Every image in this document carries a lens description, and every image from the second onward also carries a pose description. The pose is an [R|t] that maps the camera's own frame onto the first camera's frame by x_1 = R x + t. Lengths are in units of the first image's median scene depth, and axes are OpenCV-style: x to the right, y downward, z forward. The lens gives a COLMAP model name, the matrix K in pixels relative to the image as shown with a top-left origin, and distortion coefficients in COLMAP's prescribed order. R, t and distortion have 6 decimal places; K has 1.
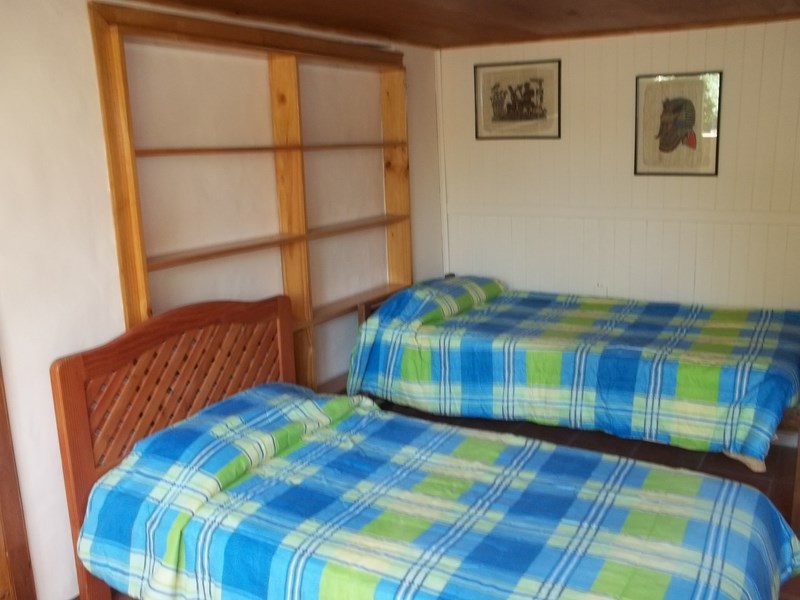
lens RADIAL K [[795.1, 0, 402.5], [0, 795.1, 311.2], [0, 0, 1]] dist [-0.091034, 0.170003]
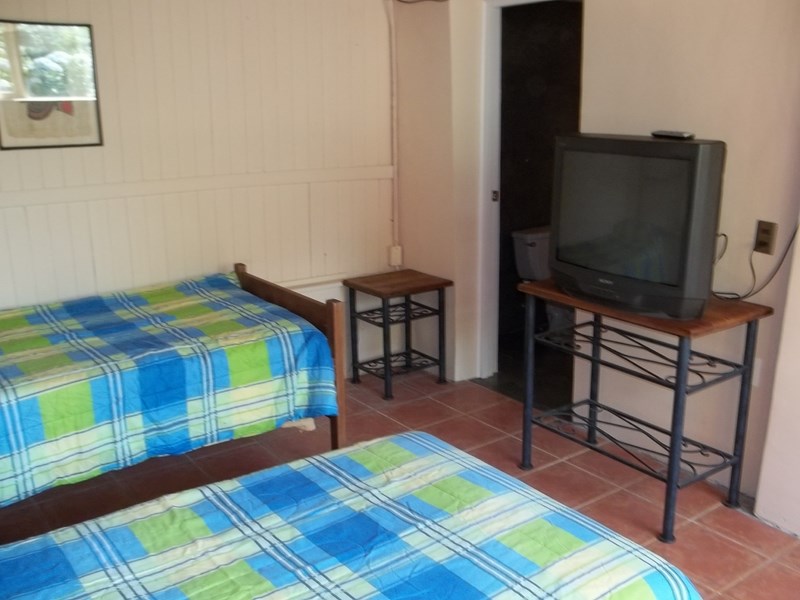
lens RADIAL K [[795.1, 0, 402.5], [0, 795.1, 311.2], [0, 0, 1]] dist [-0.091034, 0.170003]
pose [[0.390562, -0.220132, 0.893869, -0.399635], [0.198167, 0.968329, 0.151883, -0.080181], [-0.898994, 0.117816, 0.421816, 0.466881]]
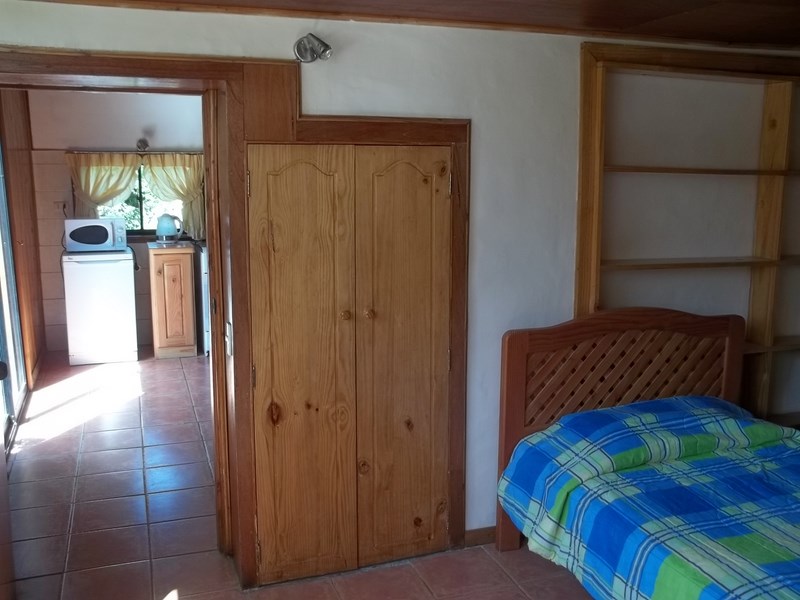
lens RADIAL K [[795.1, 0, 402.5], [0, 795.1, 311.2], [0, 0, 1]] dist [-0.091034, 0.170003]
pose [[0.756862, 0.151443, -0.635787, 0.202997], [-0.167604, 0.985227, 0.035157, 0.013391], [0.631719, 0.079952, 0.771063, -0.065294]]
